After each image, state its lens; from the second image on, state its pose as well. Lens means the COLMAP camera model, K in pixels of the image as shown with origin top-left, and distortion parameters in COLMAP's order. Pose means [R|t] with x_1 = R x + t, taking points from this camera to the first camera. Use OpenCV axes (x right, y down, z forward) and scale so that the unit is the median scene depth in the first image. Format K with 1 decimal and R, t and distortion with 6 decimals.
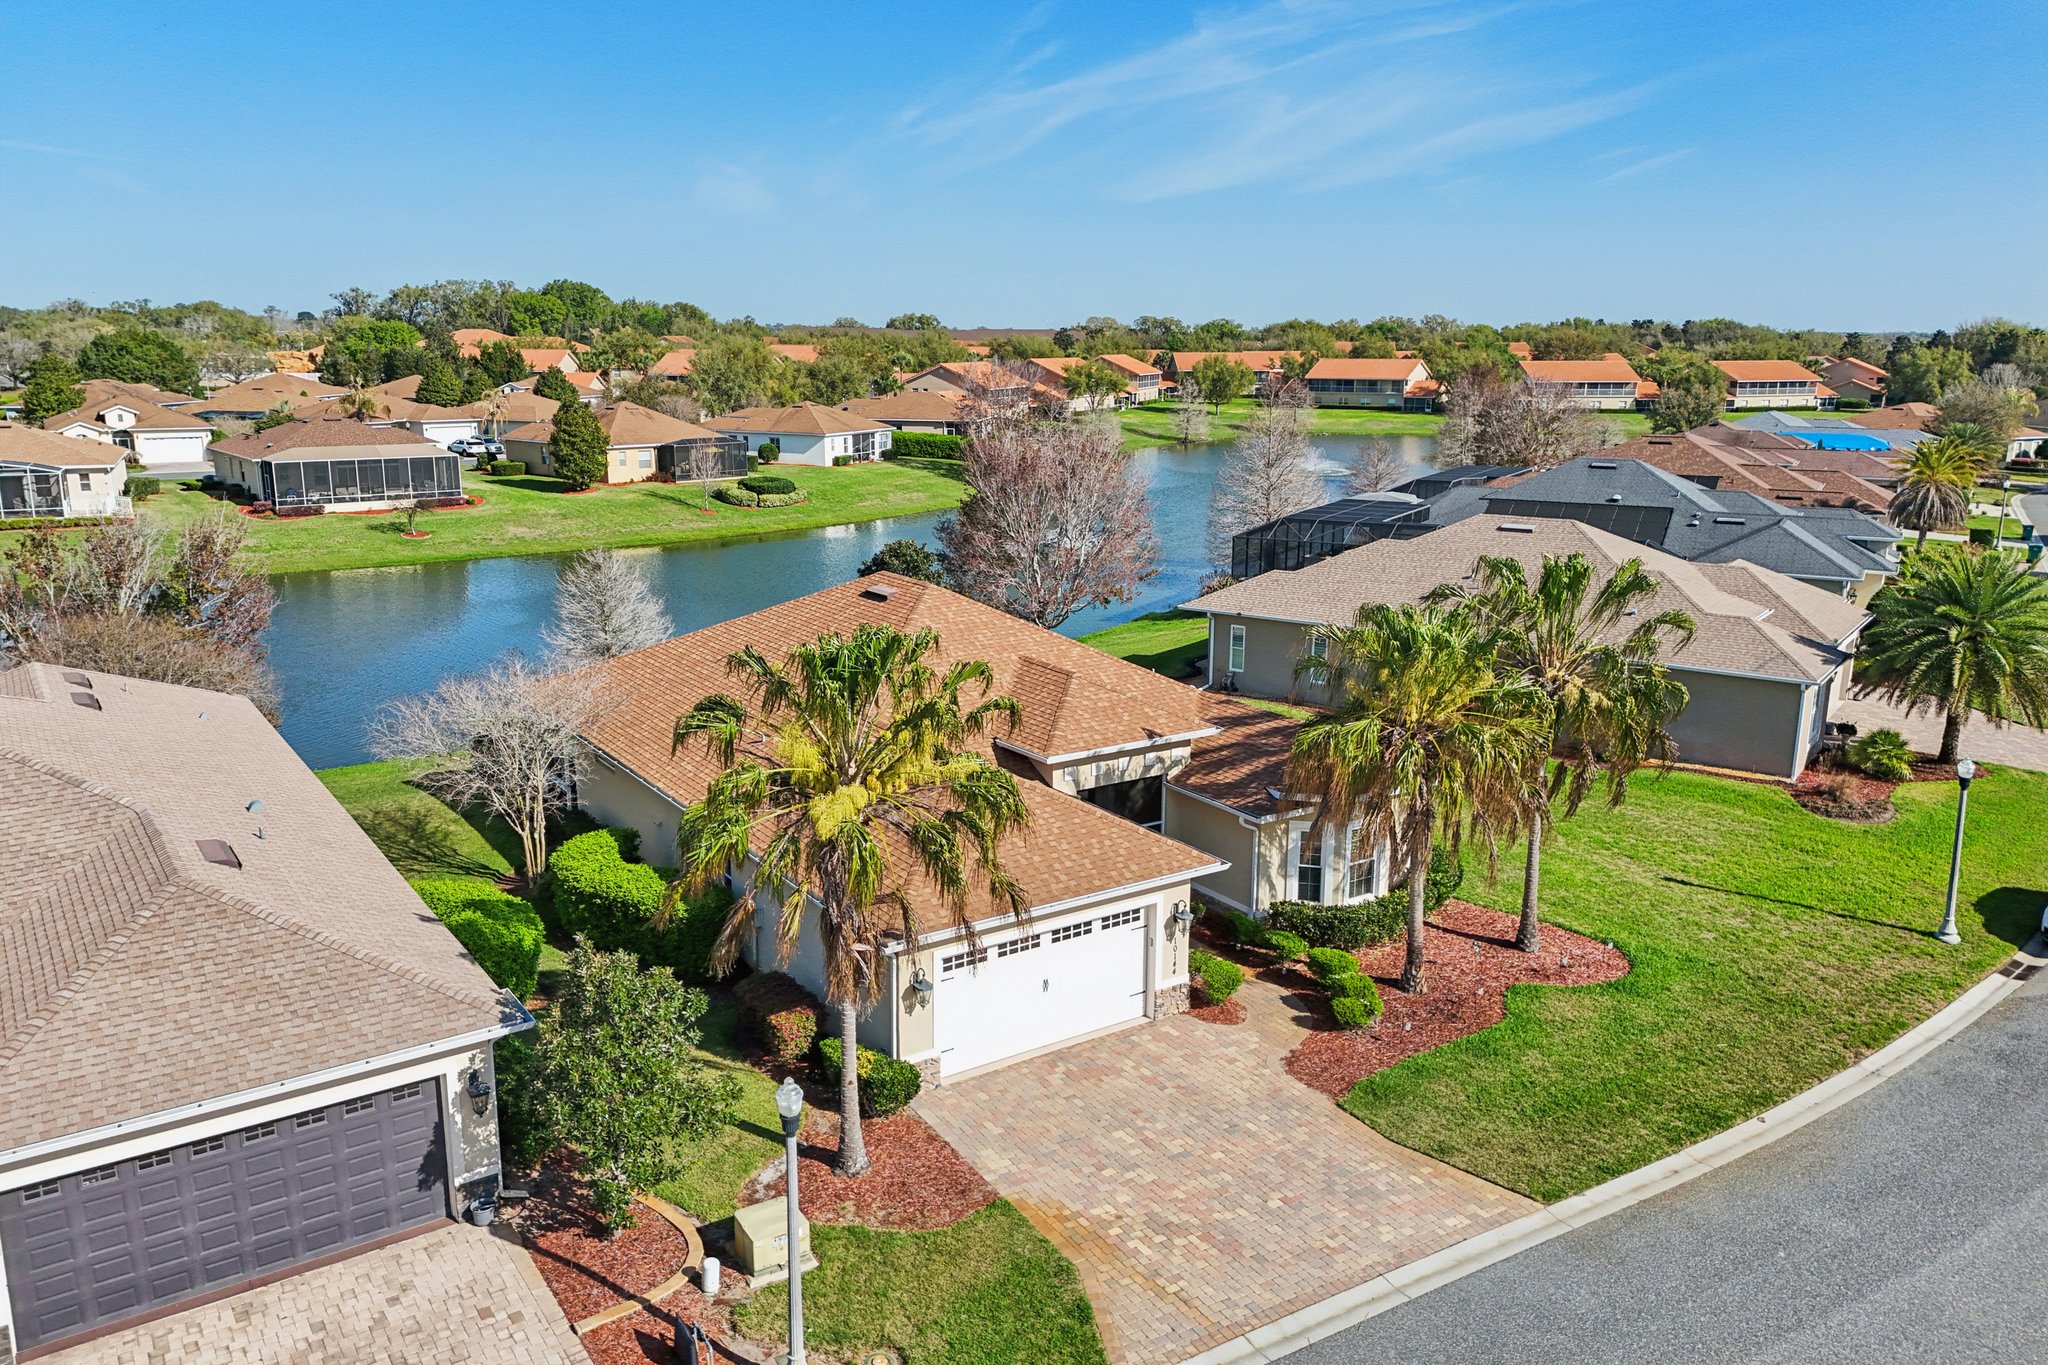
lens RADIAL K [[1512.2, 0, 1046.7], [0, 1512.2, 667.2], [0, 0, 1]] dist [0.070461, -0.061395]
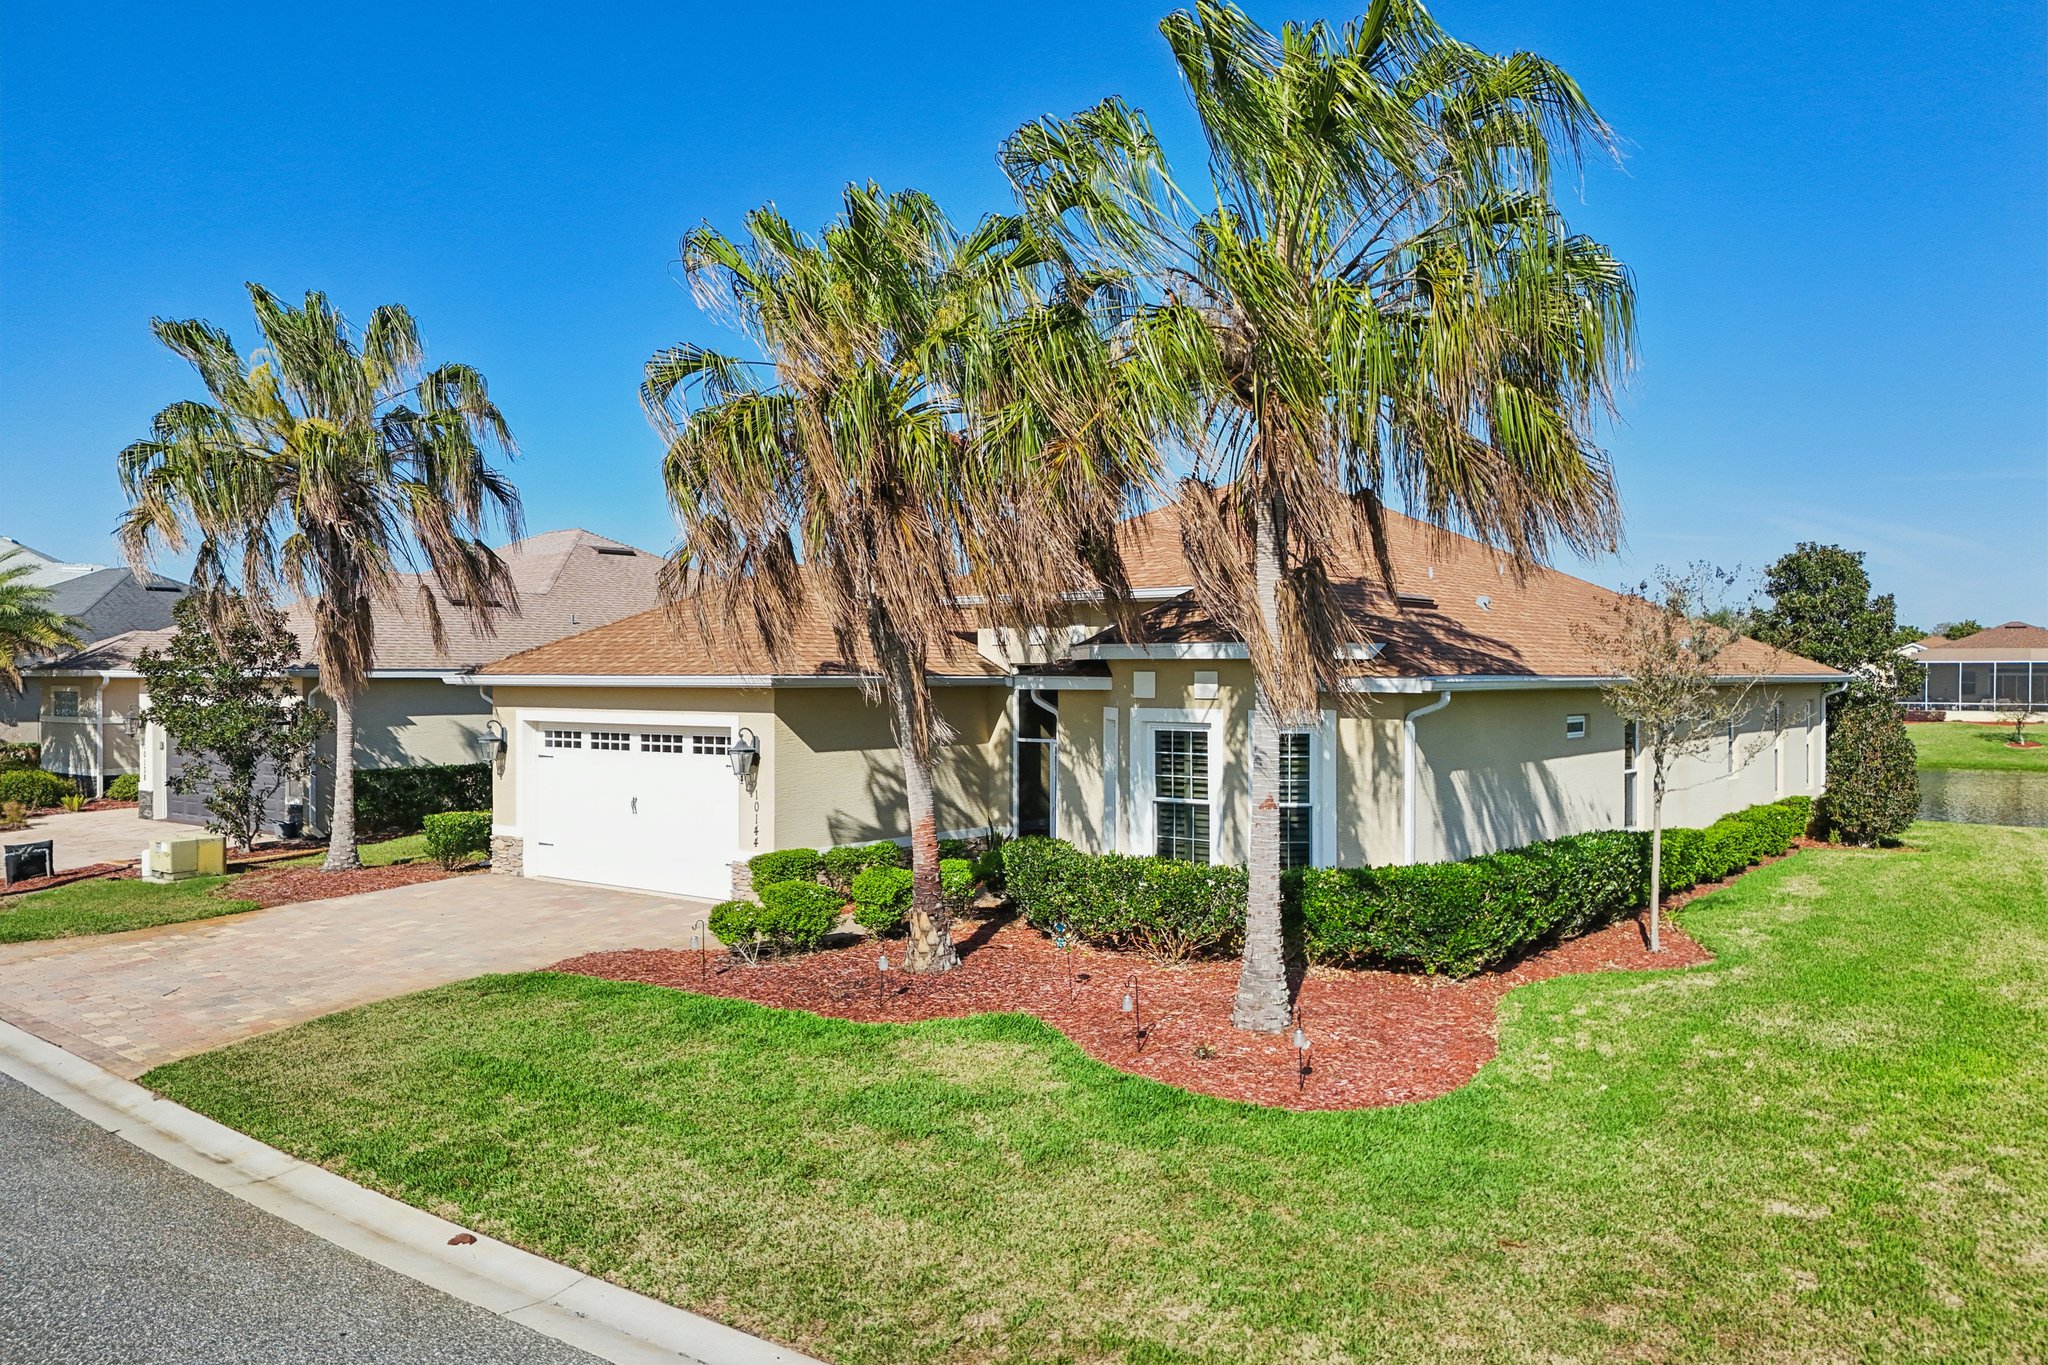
lens RADIAL K [[1512.2, 0, 1015.2], [0, 1512.2, 703.8], [0, 0, 1]] dist [0.070461, -0.061395]
pose [[0.290519, 0.010554, -0.956811, 0.791686], [-0.202956, 0.977867, -0.050838, 0.156962], [0.935098, 0.208960, 0.286231, 0.936404]]
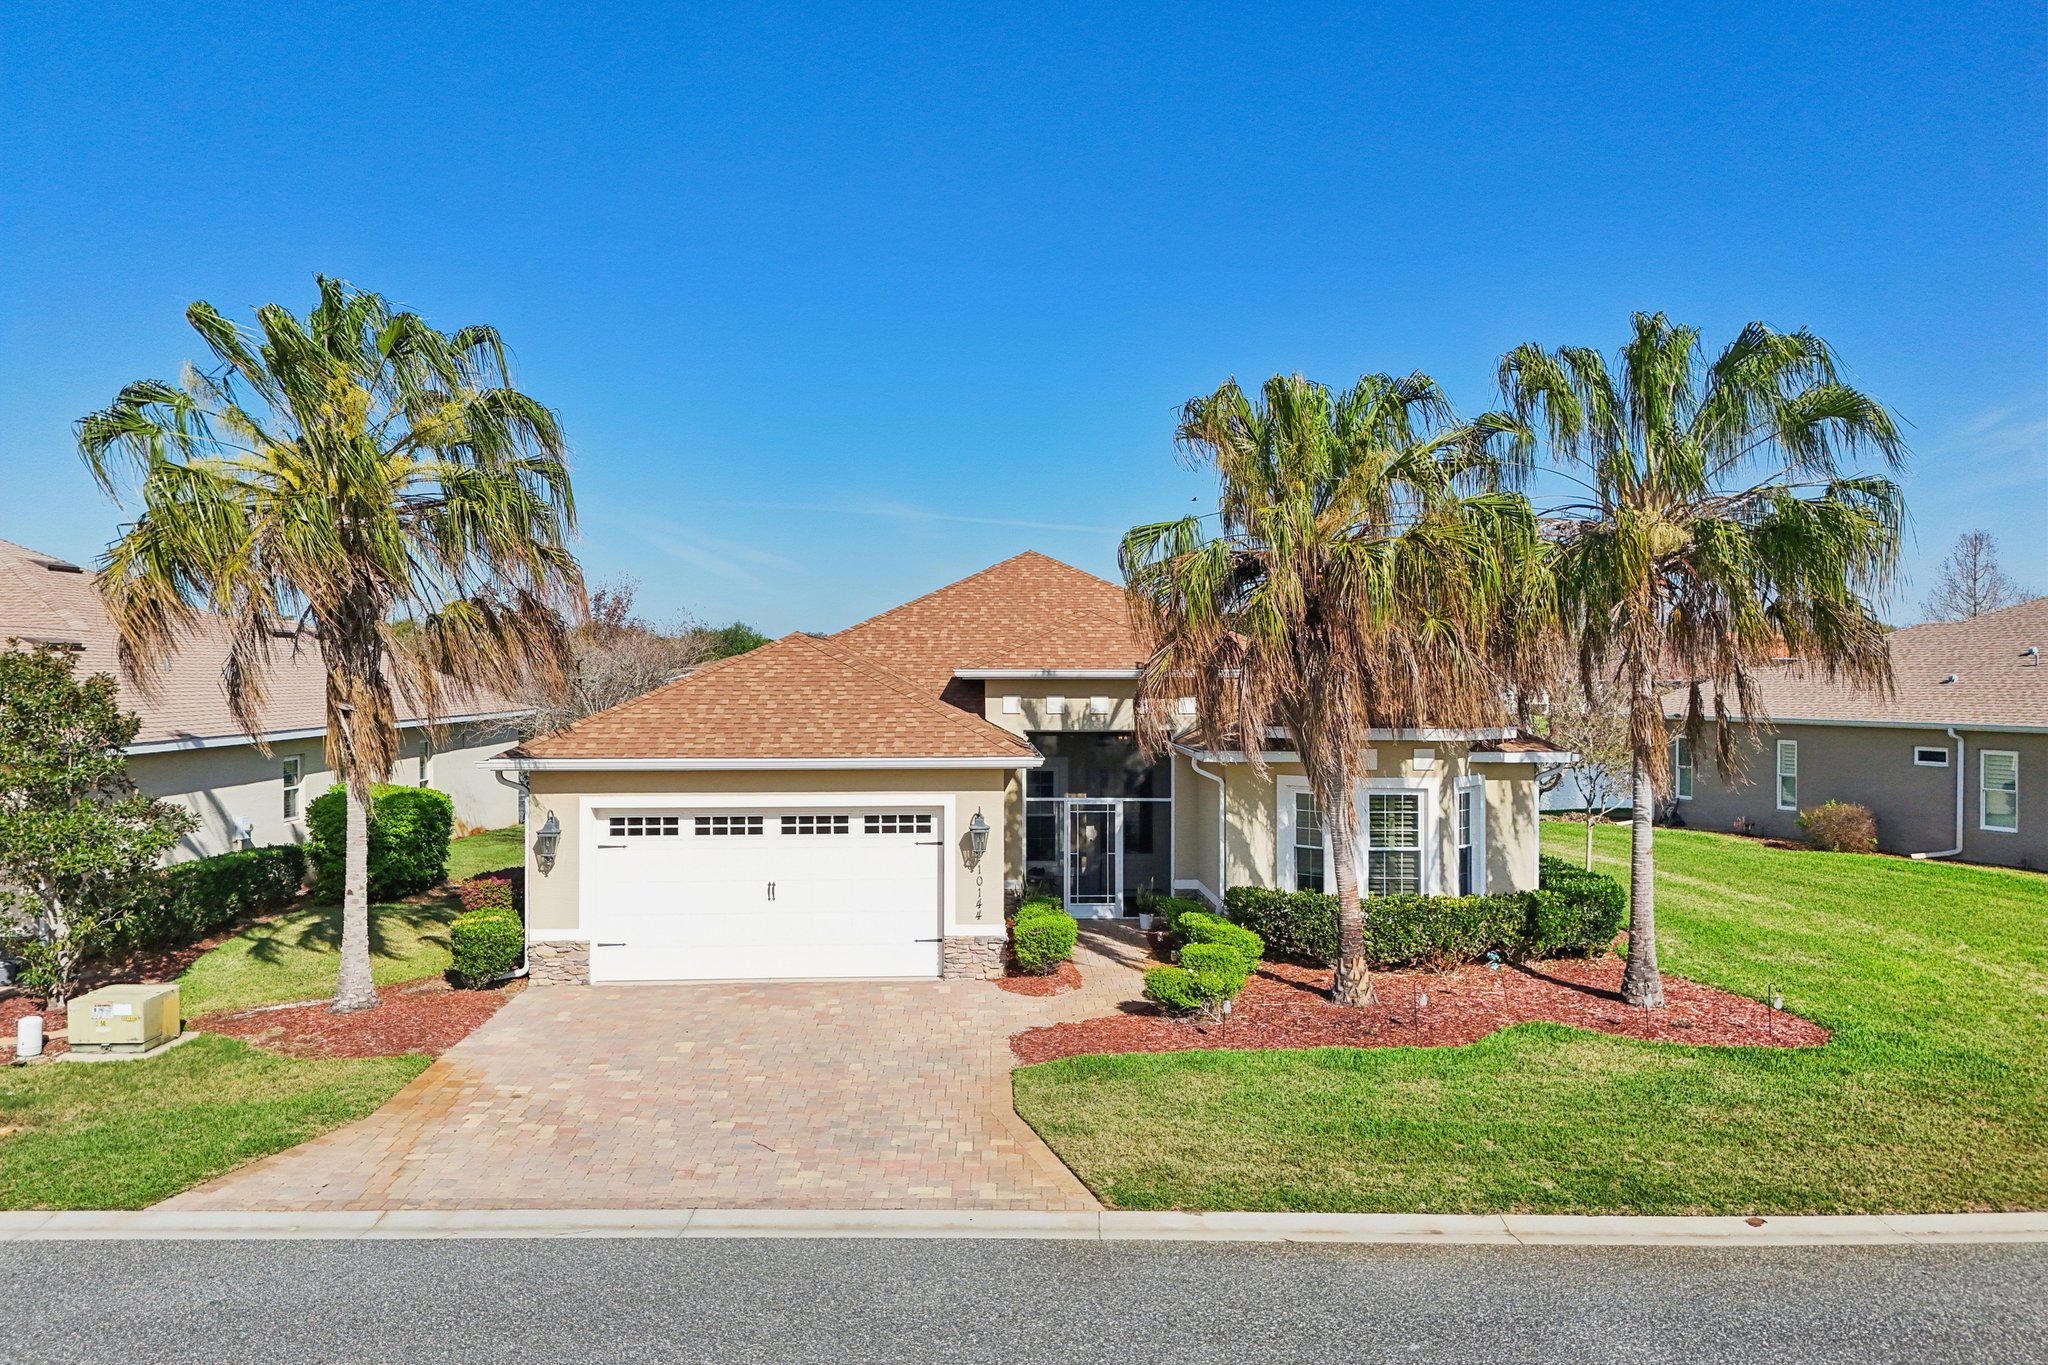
lens RADIAL K [[1512.2, 0, 1032.8], [0, 1512.2, 700.8], [0, 0, 1]] dist [0.070461, -0.061395]
pose [[0.846038, 0.001831, -0.533119, 0.500643], [-0.107463, 0.980053, -0.167174, 0.226245], [0.522179, 0.198727, 0.829359, 0.422655]]
